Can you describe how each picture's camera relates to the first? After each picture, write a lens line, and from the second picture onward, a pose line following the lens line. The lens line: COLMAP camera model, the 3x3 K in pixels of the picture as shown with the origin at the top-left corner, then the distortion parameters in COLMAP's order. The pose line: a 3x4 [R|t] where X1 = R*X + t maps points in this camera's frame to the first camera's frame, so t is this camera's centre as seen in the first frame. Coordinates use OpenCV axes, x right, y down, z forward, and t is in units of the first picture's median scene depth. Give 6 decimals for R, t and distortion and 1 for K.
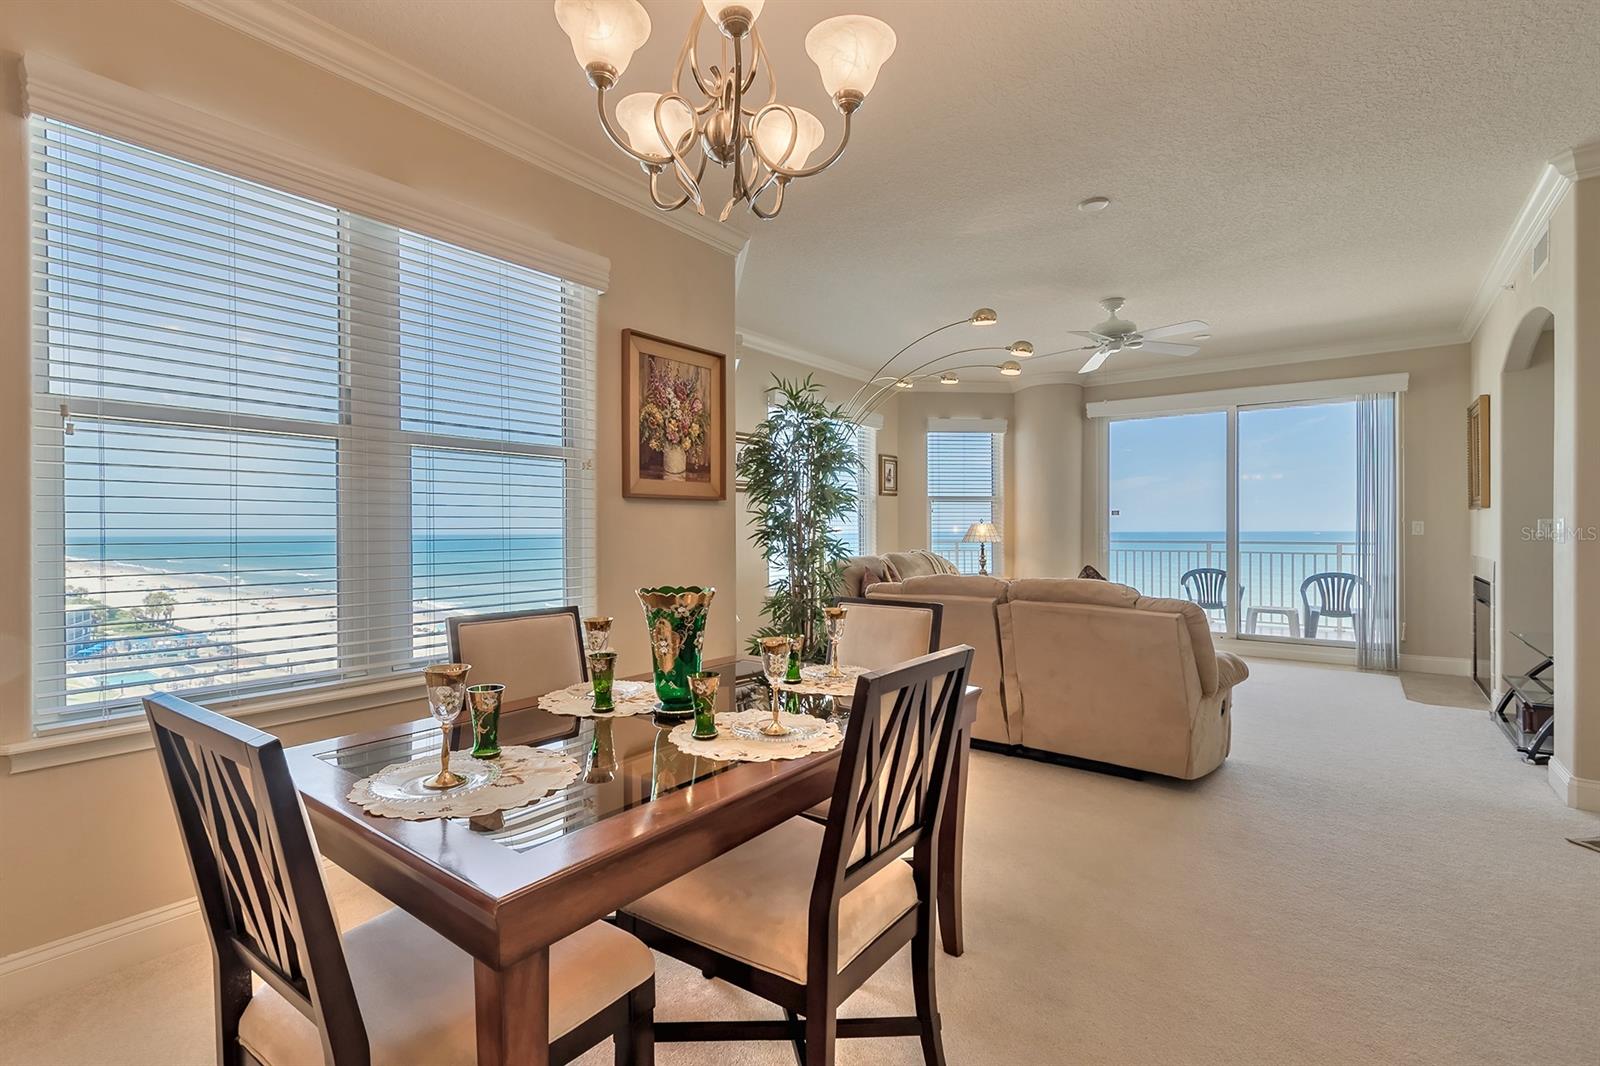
lens RADIAL K [[729.6, 0, 773.8], [0, 729.6, 542.8], [0, 0, 1]] dist [0.008048, -0.002645]
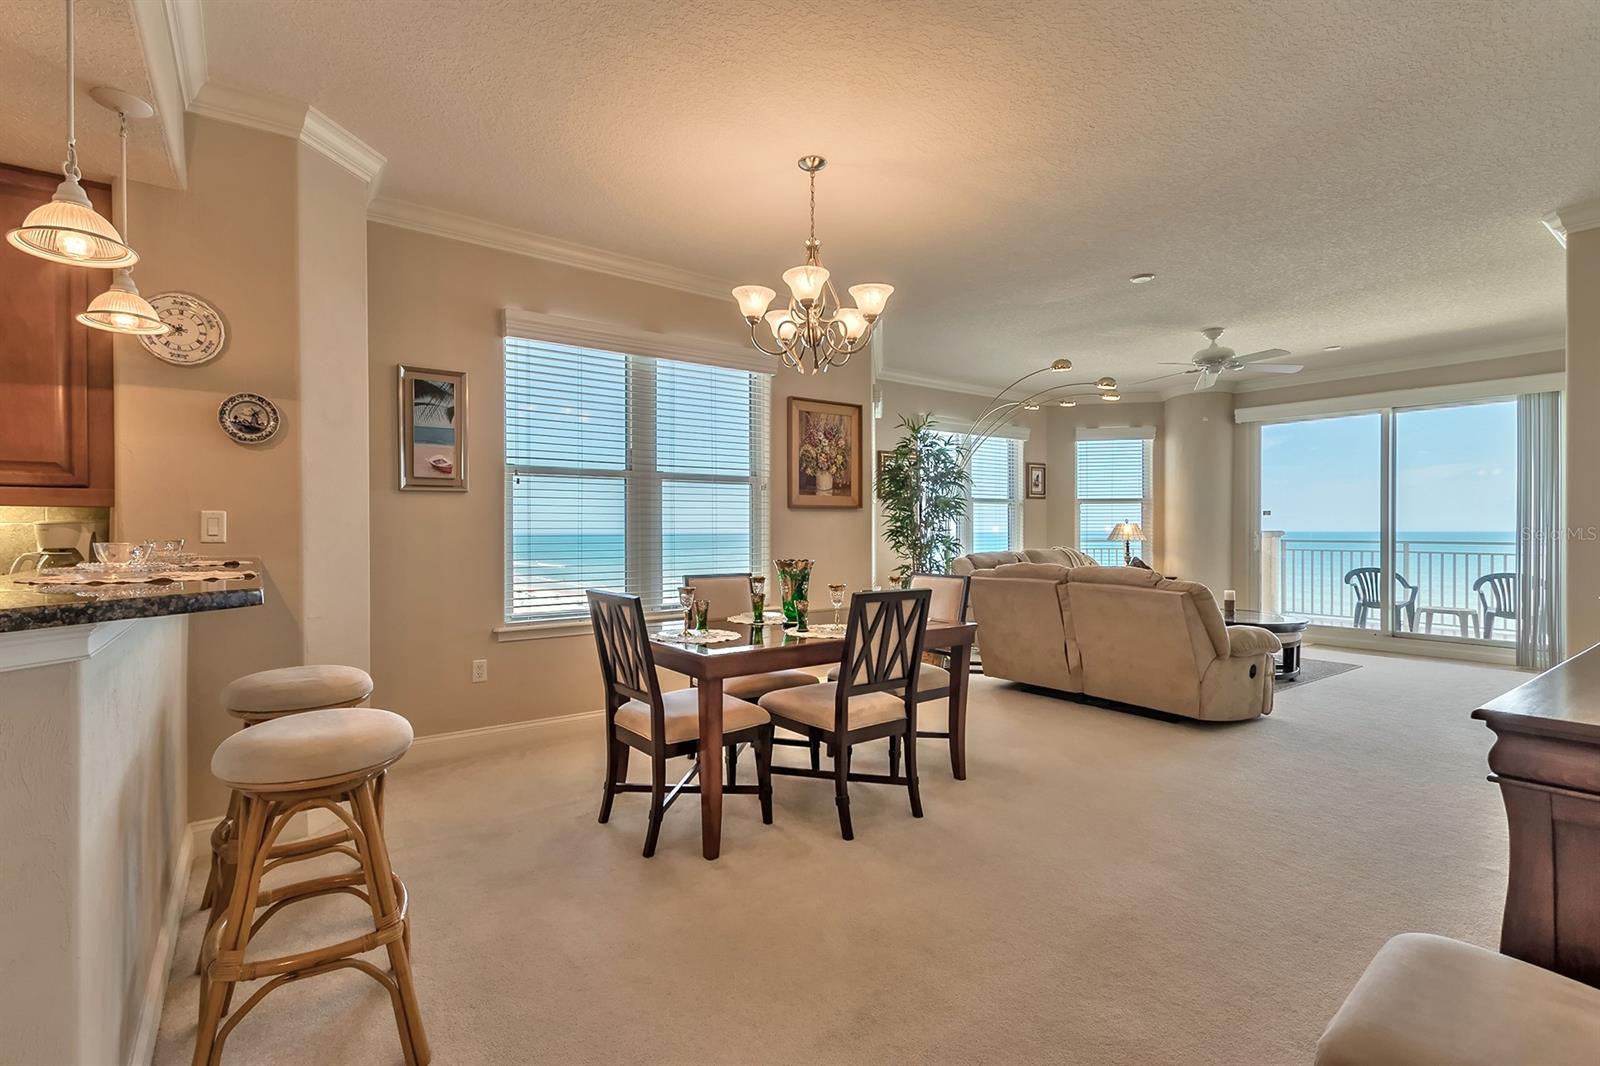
lens RADIAL K [[729.6, 0, 772.8], [0, 729.6, 535.6], [0, 0, 1]] dist [0.008048, -0.002645]
pose [[0.961007, 0.002446, -0.276514, 0.119030], [-0.004999, 0.999951, -0.008527, 0.005473], [0.276479, 0.009576, 0.960972, -0.299752]]
